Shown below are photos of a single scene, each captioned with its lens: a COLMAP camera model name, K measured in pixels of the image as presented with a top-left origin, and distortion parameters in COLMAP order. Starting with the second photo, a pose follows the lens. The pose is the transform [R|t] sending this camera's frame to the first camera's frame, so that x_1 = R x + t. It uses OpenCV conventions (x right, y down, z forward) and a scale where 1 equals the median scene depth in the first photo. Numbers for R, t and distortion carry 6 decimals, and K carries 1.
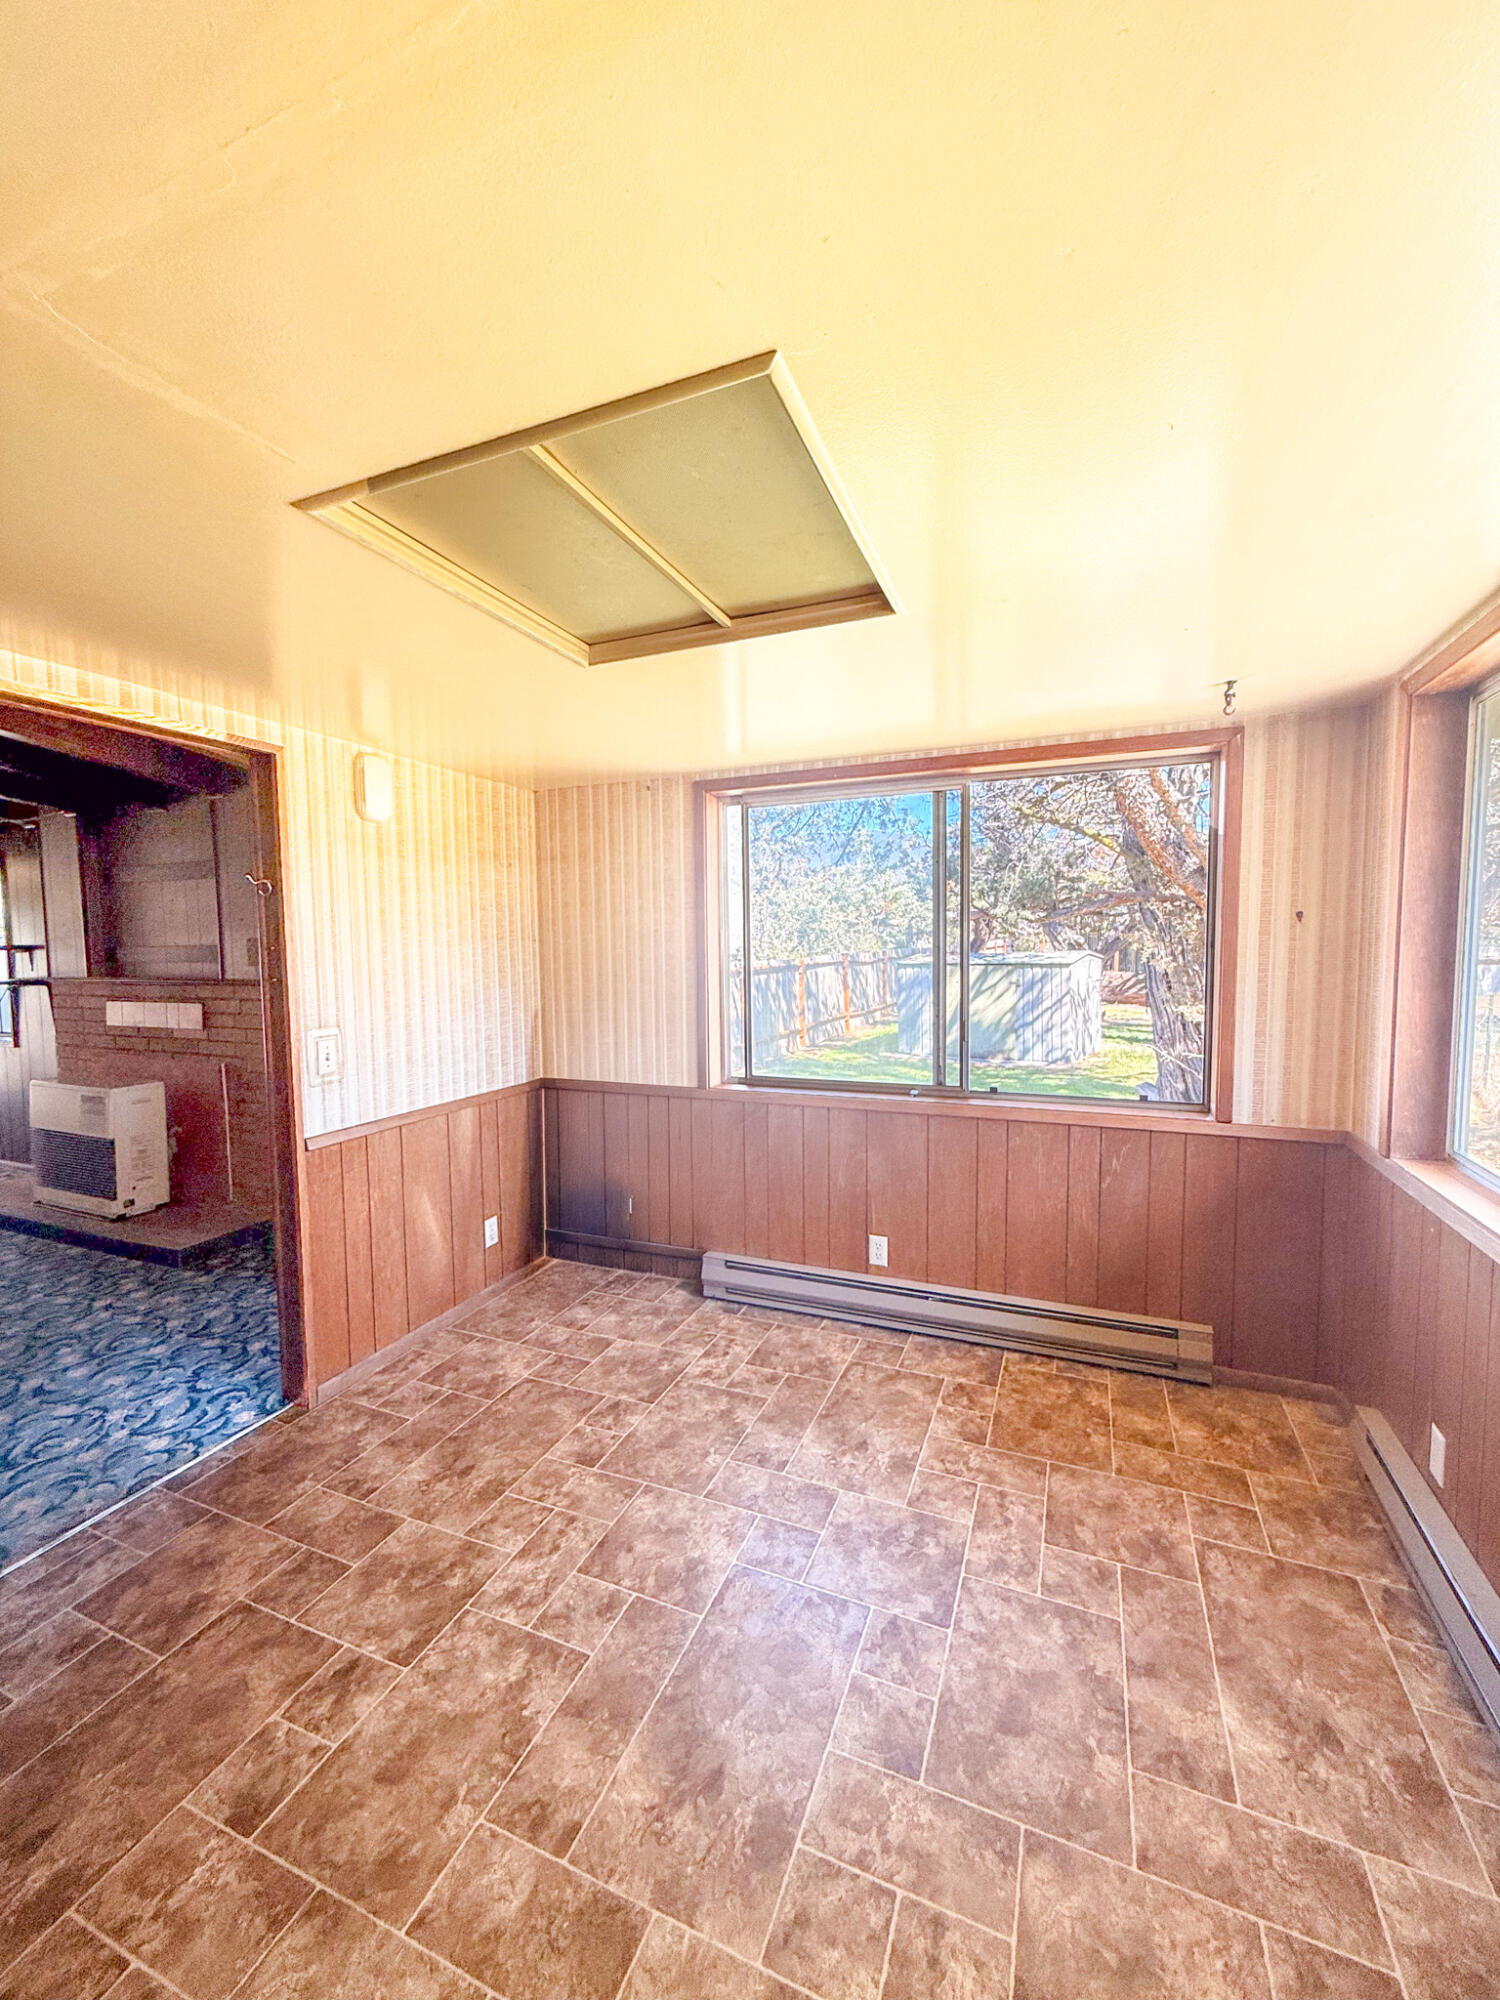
lens RADIAL K [[798.8, 0, 746.6], [0, 798.8, 995.6], [0, 0, 1]] dist [-0.001160, 0.000147]
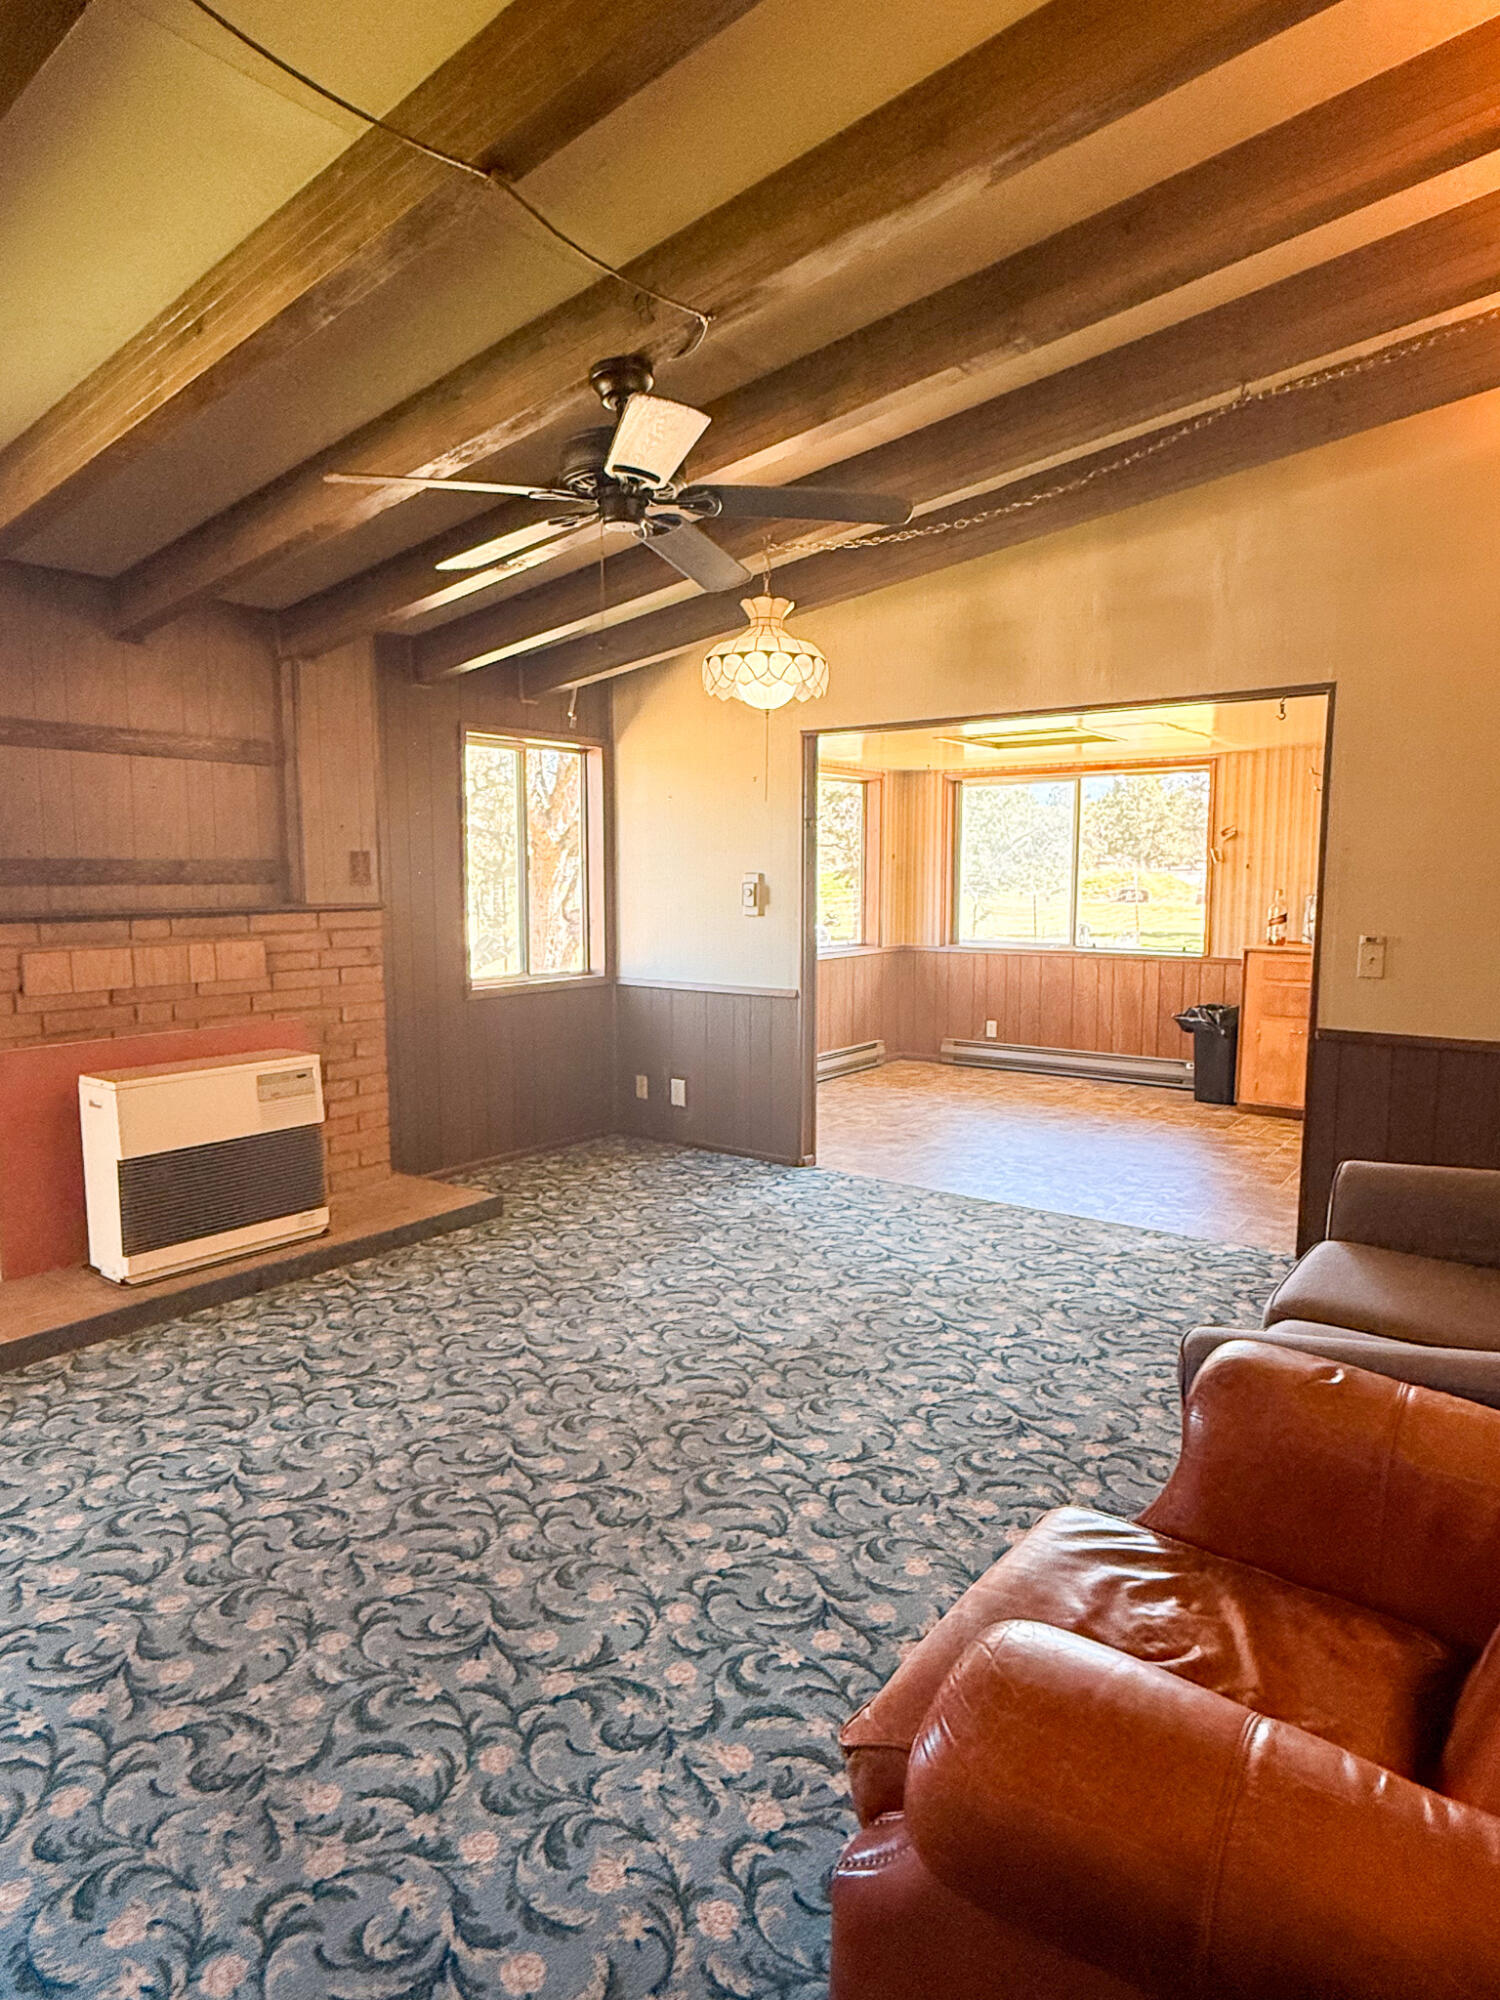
lens RADIAL K [[1159.2, 0, 742.7], [0, 1159.2, 1004.1], [0, 0, 1]] dist [-0.001737, 0.001052]
pose [[0.246435, -0.101447, 0.963835, -2.654515], [0.064059, 0.994037, 0.088247, 0.005235], [-0.967040, 0.039995, 0.251464, 0.552846]]
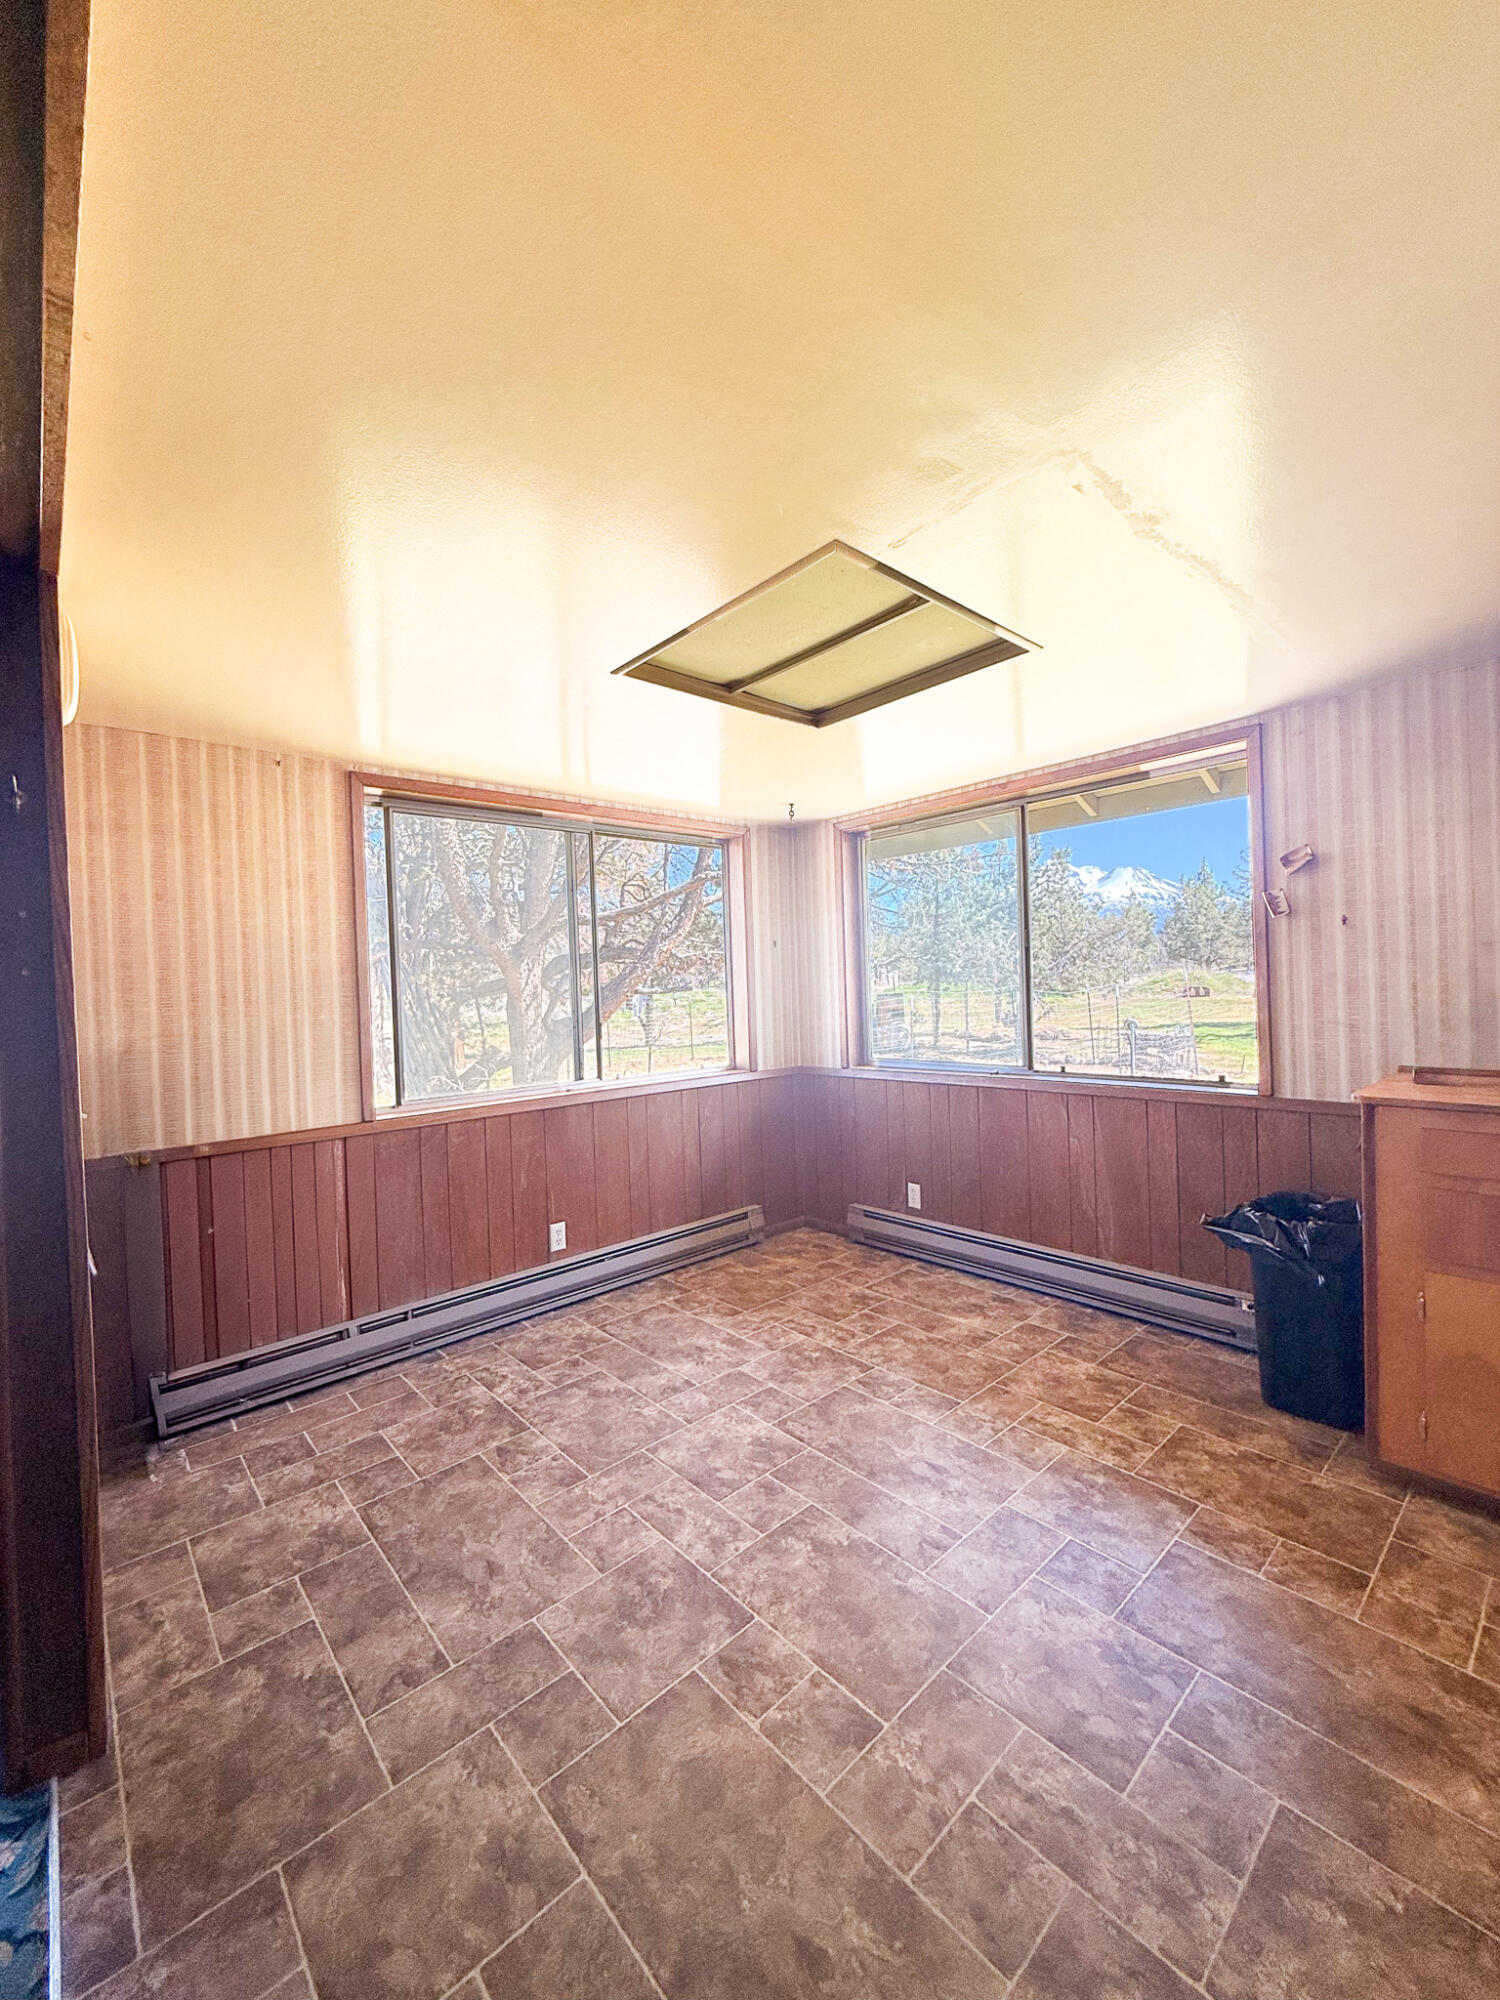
lens RADIAL K [[798.8, 0, 746.6], [0, 798.8, 995.6], [0, 0, 1]] dist [-0.001160, 0.000147]
pose [[0.429236, -0.012829, 0.903101, -0.834935], [0.090266, 0.995502, -0.028760, 0.052492], [-0.898670, 0.093864, 0.428464, 0.313360]]
